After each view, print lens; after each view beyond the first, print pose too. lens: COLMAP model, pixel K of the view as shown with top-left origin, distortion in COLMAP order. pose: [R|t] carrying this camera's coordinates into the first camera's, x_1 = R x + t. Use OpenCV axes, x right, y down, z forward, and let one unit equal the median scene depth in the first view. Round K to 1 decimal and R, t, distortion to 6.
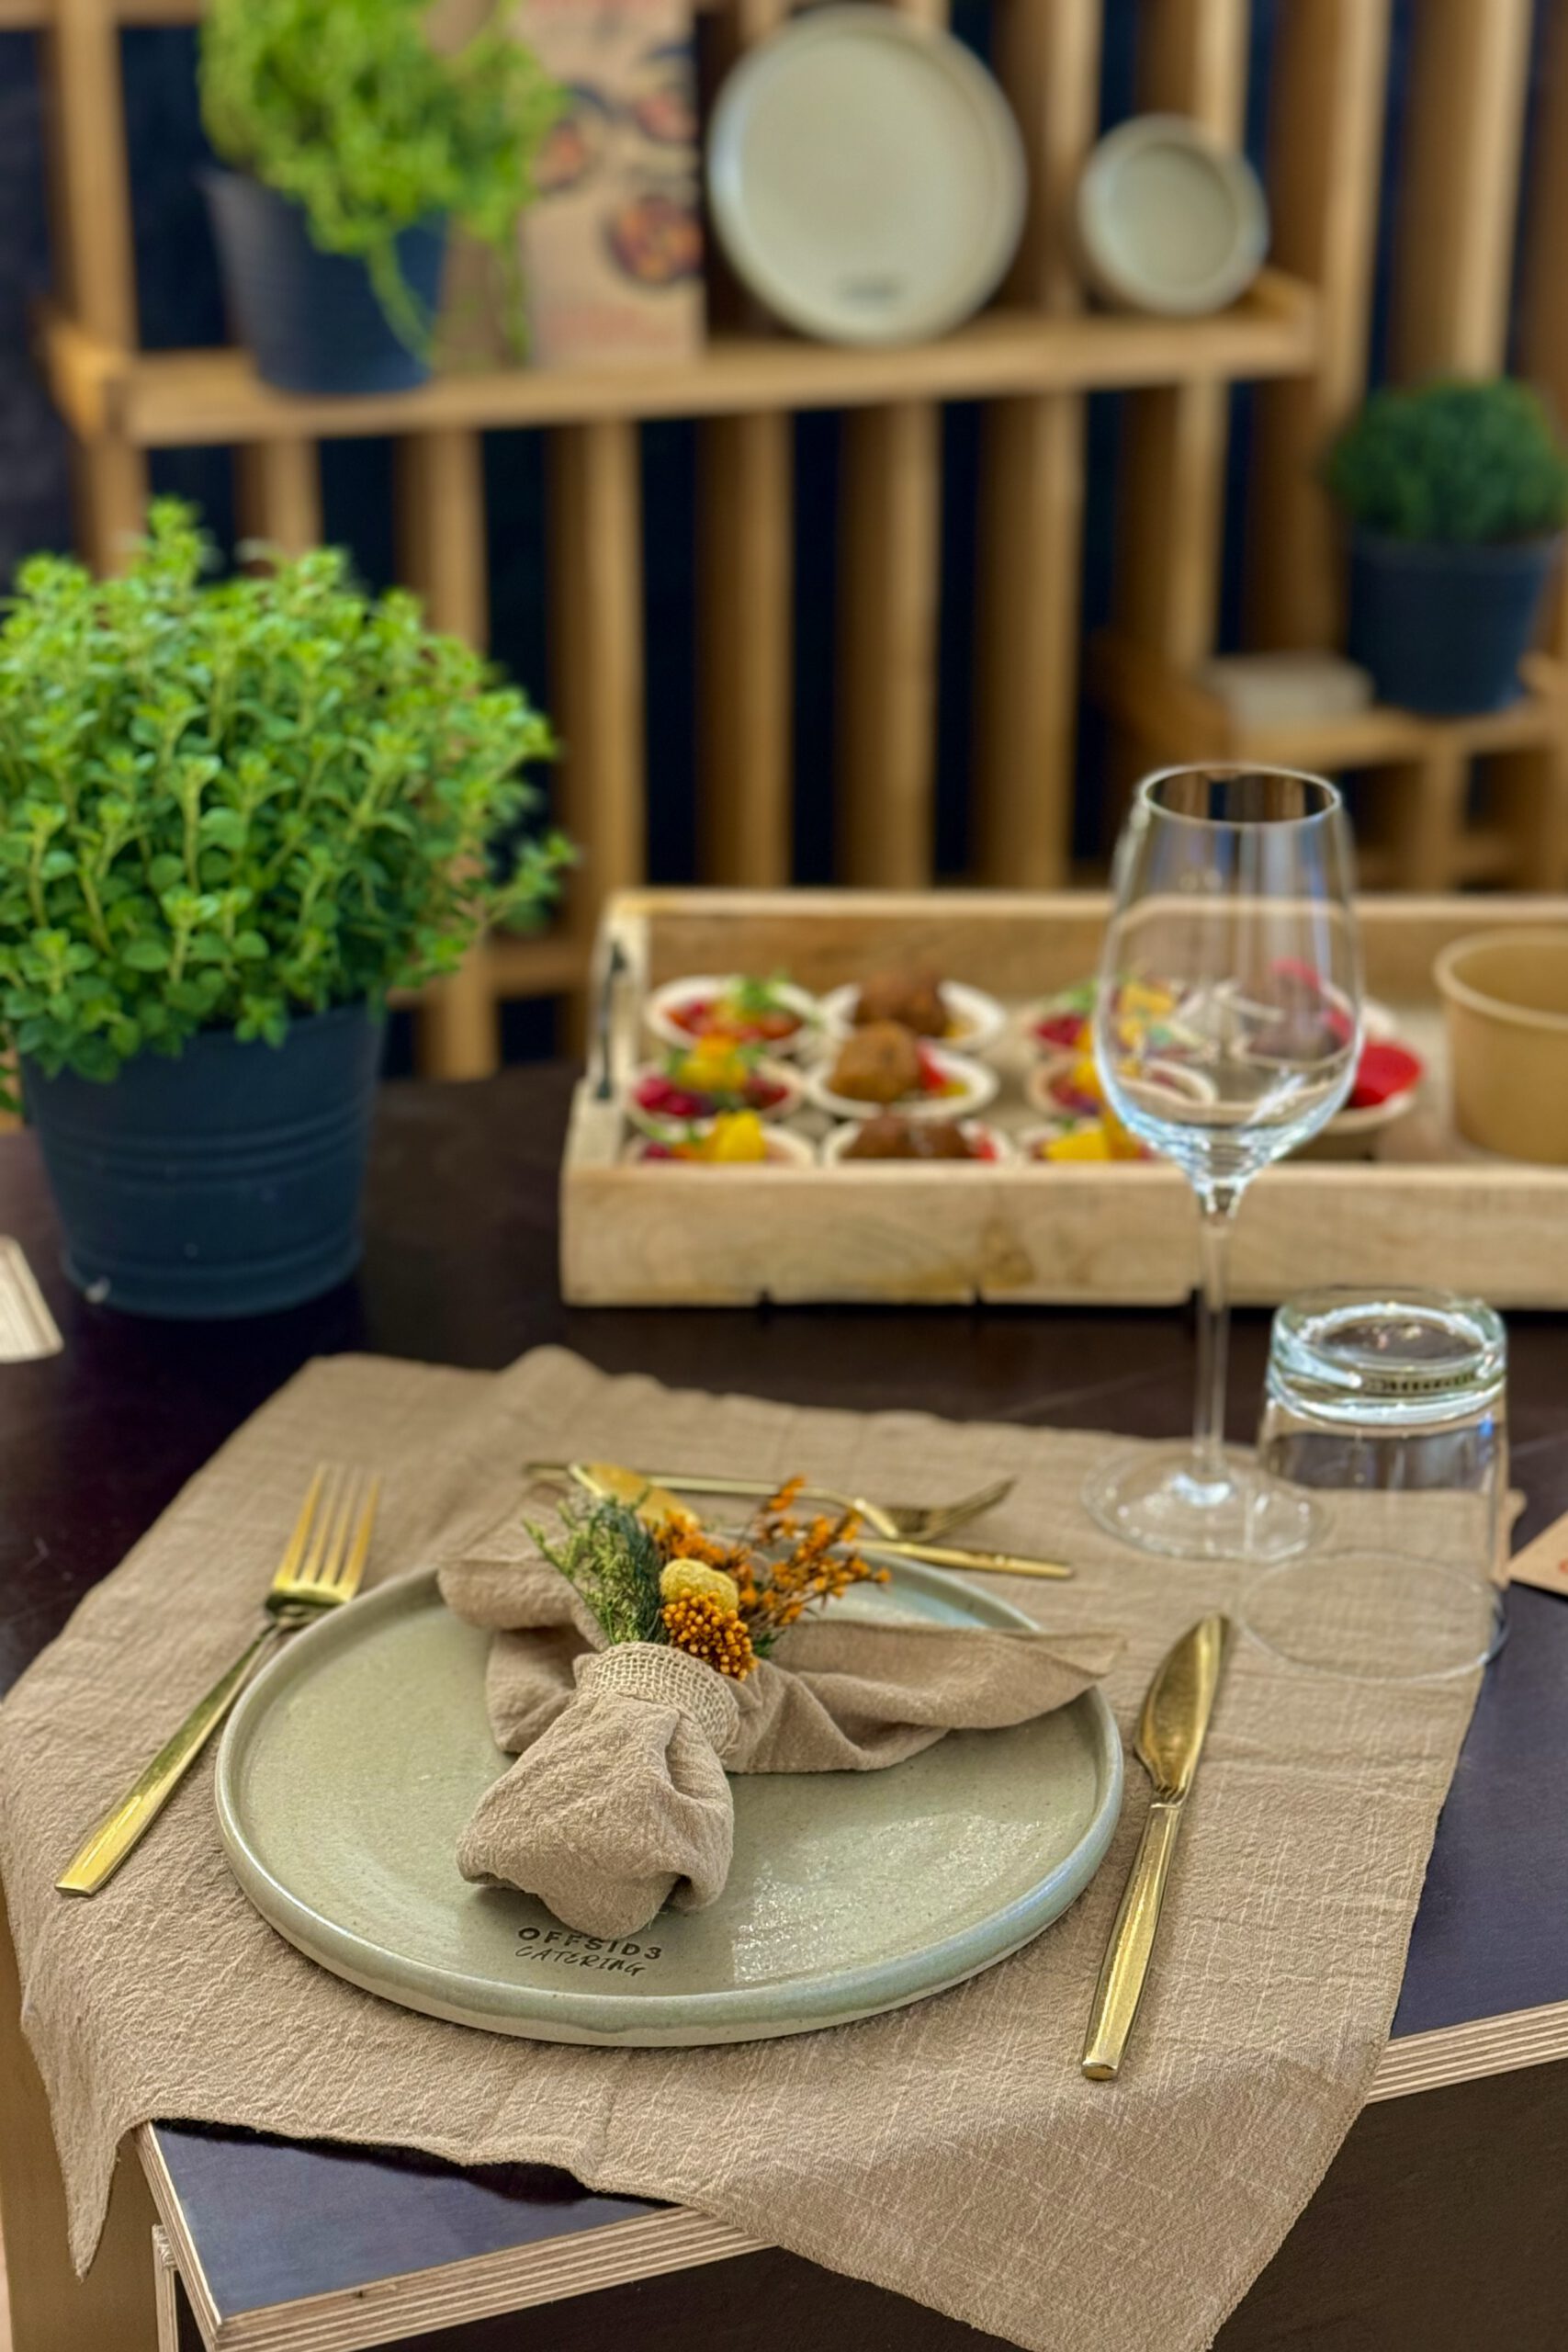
lens RADIAL K [[4007.8, 0, 786.3], [0, 4007.8, 1187.0], [0, 0, 1]] dist [0.172120, 0.000000]
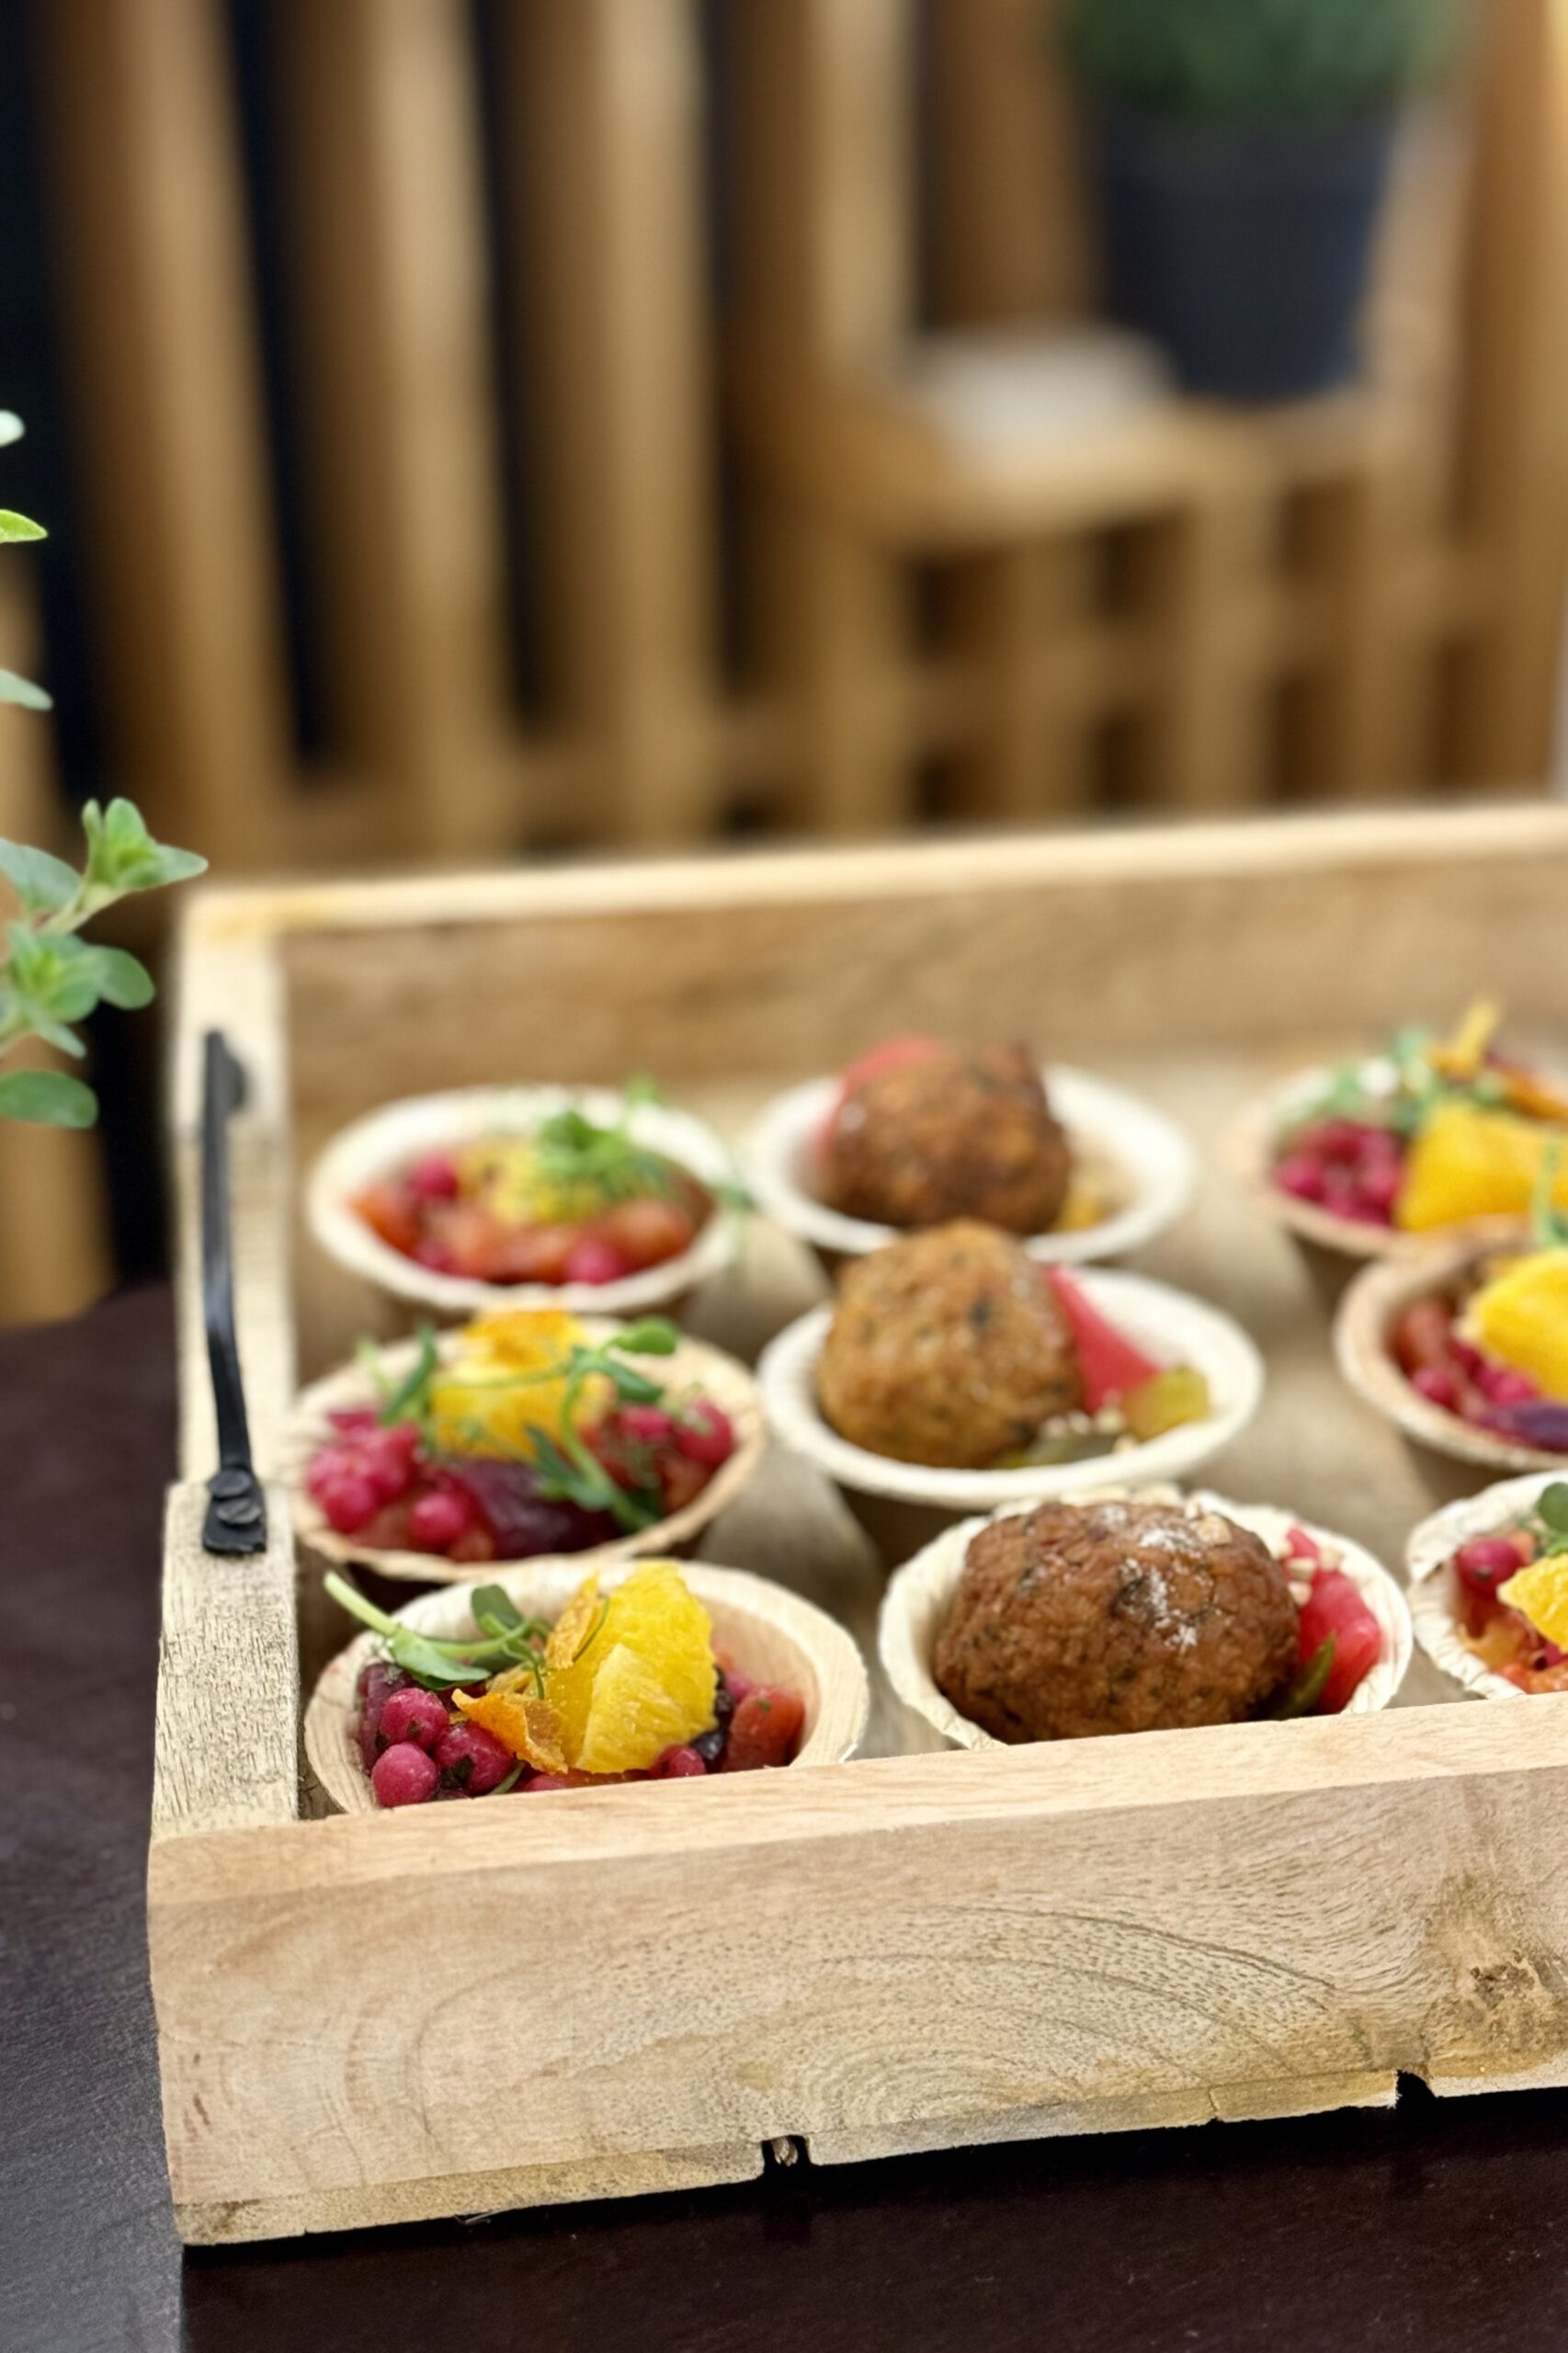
lens RADIAL K [[4009.8, 0, 788.4], [0, 4009.8, 1176.0], [0, 0, 1]] dist [0.172120, 0.000000]
pose [[0.989067, -0.110590, 0.097548, -0.026761], [0.104411, 0.992319, 0.066337, -0.070795], [-0.104135, -0.055427, 0.993018, 0.608226]]
